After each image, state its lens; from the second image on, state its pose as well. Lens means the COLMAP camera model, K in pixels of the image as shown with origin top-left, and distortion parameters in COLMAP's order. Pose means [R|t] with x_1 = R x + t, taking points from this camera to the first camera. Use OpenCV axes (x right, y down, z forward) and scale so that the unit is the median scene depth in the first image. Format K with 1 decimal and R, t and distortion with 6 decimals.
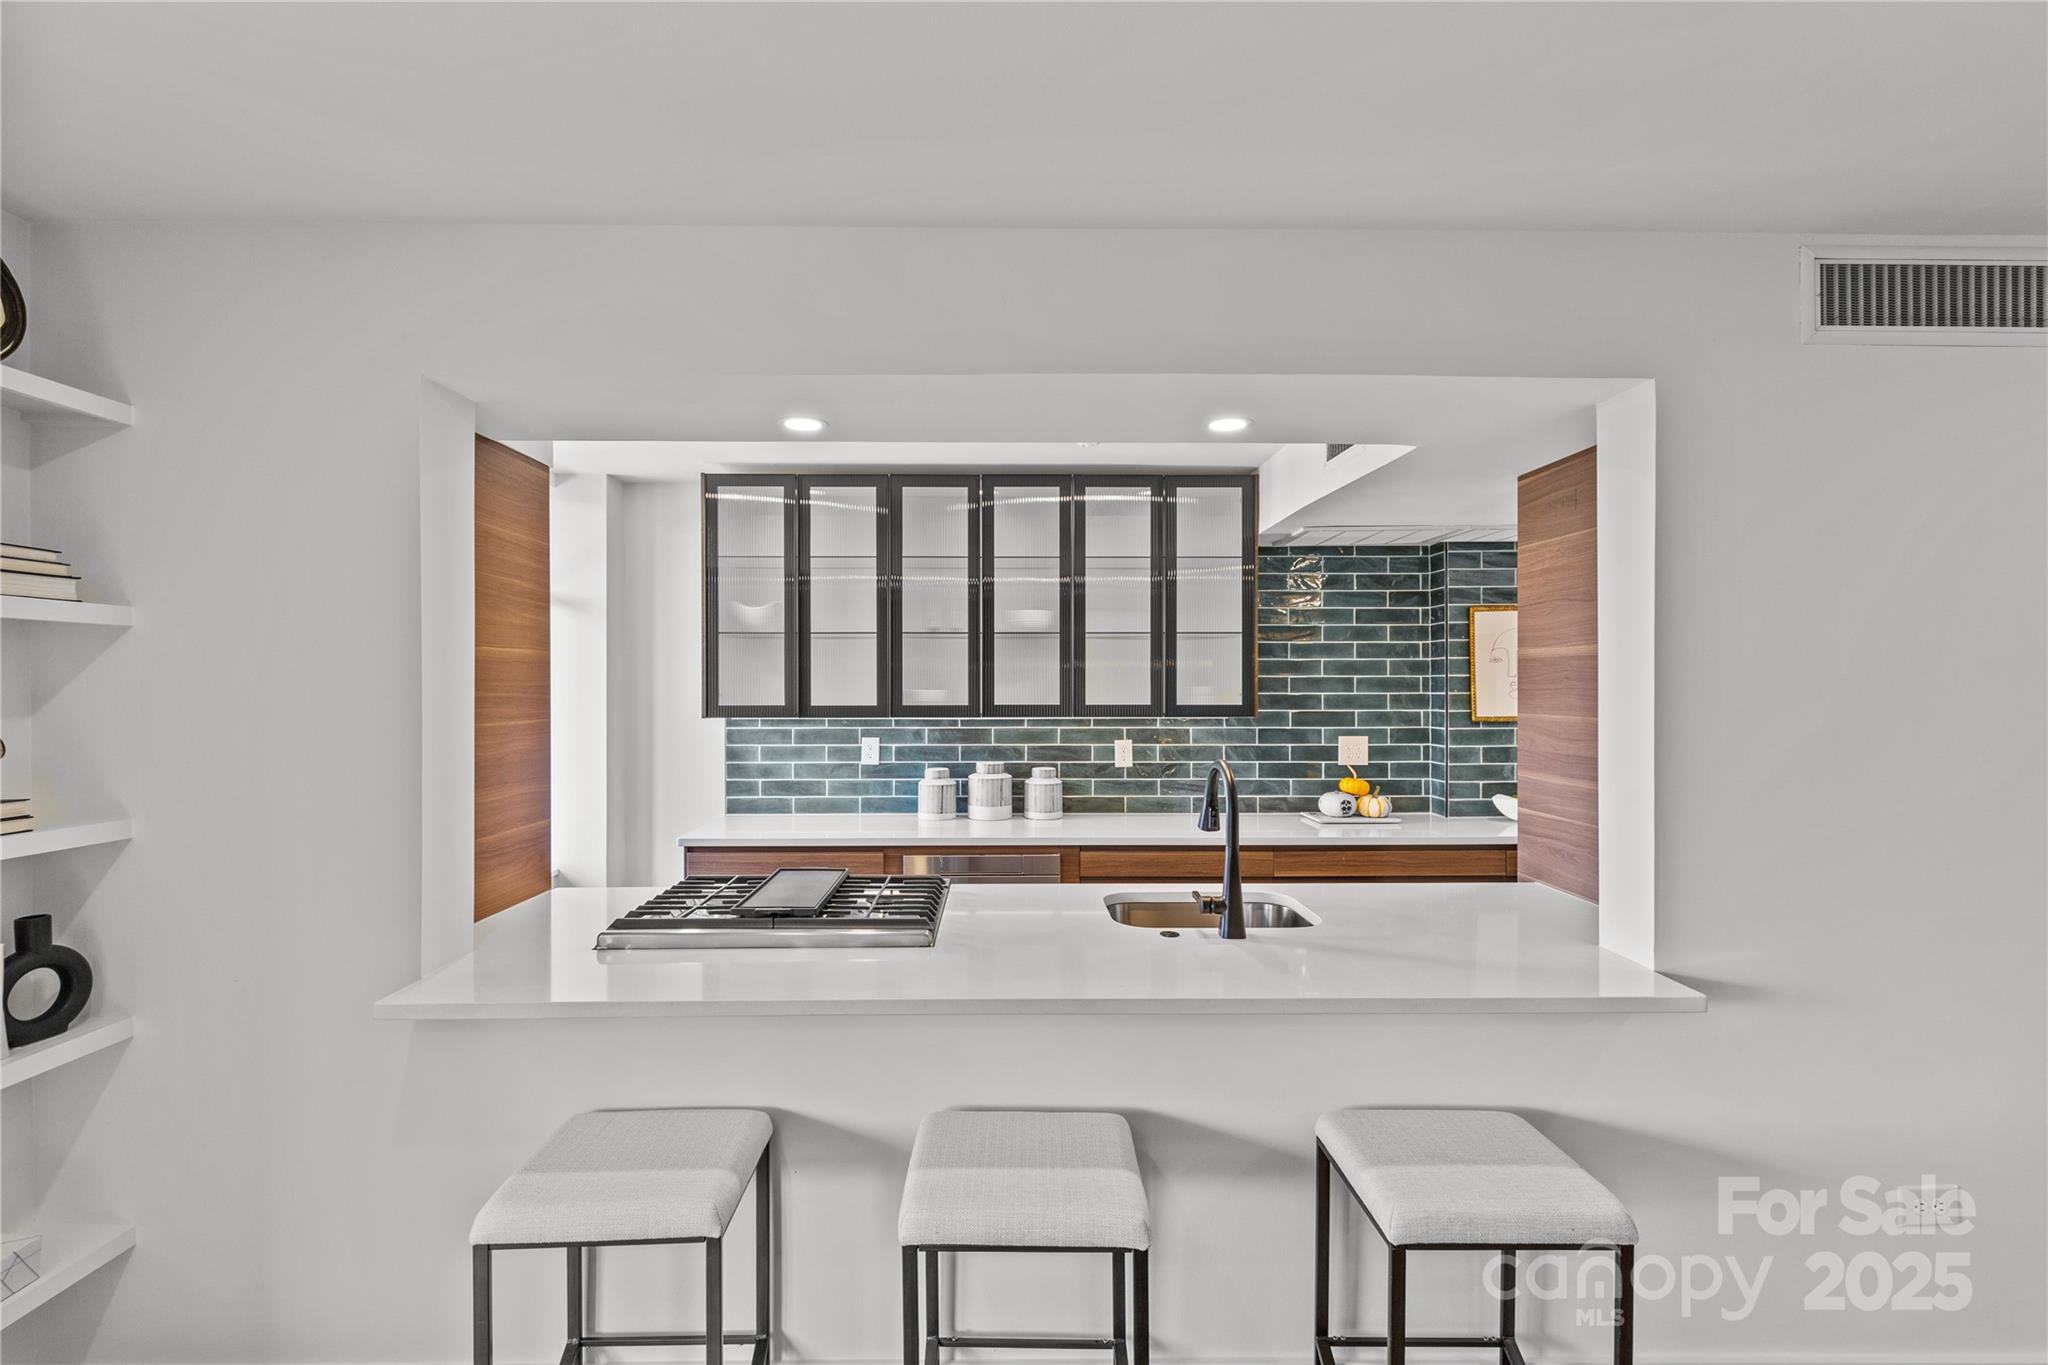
lens RADIAL K [[916.5, 0, 1012.7], [0, 916.5, 680.8], [0, 0, 1]] dist [0.001393, -0.000326]
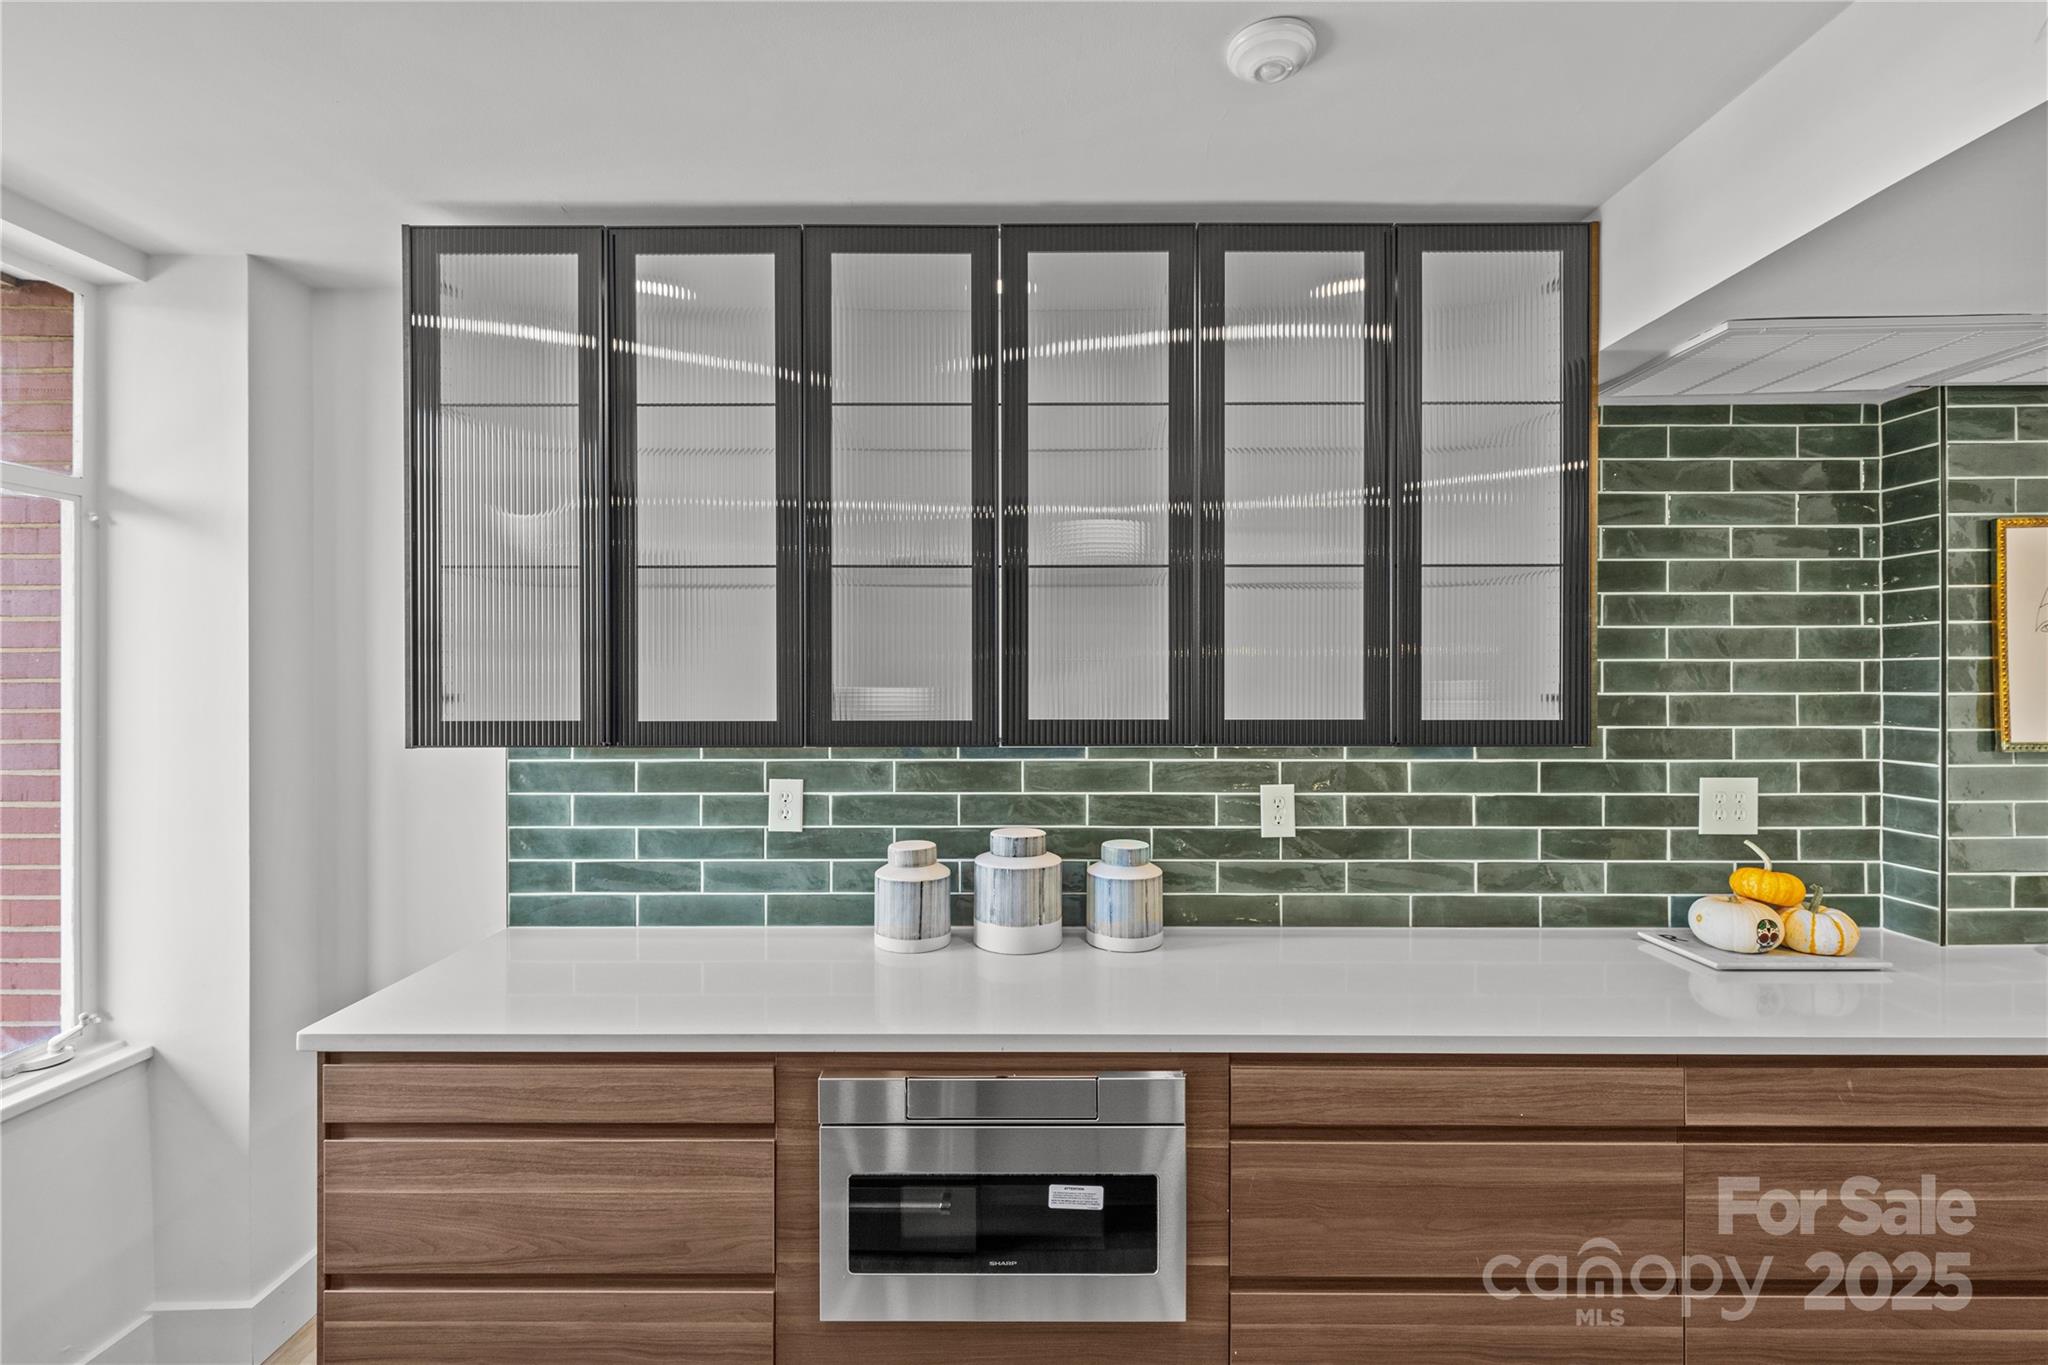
lens RADIAL K [[916.5, 0, 1012.7], [0, 916.5, 680.8], [0, 0, 1]] dist [0.001393, -0.000326]
pose [[0.999885, -0.000052, -0.015180, -0.019735], [0.000232, 0.999930, 0.011815, 0.000430], [0.015179, -0.011817, 0.999815, 0.491714]]
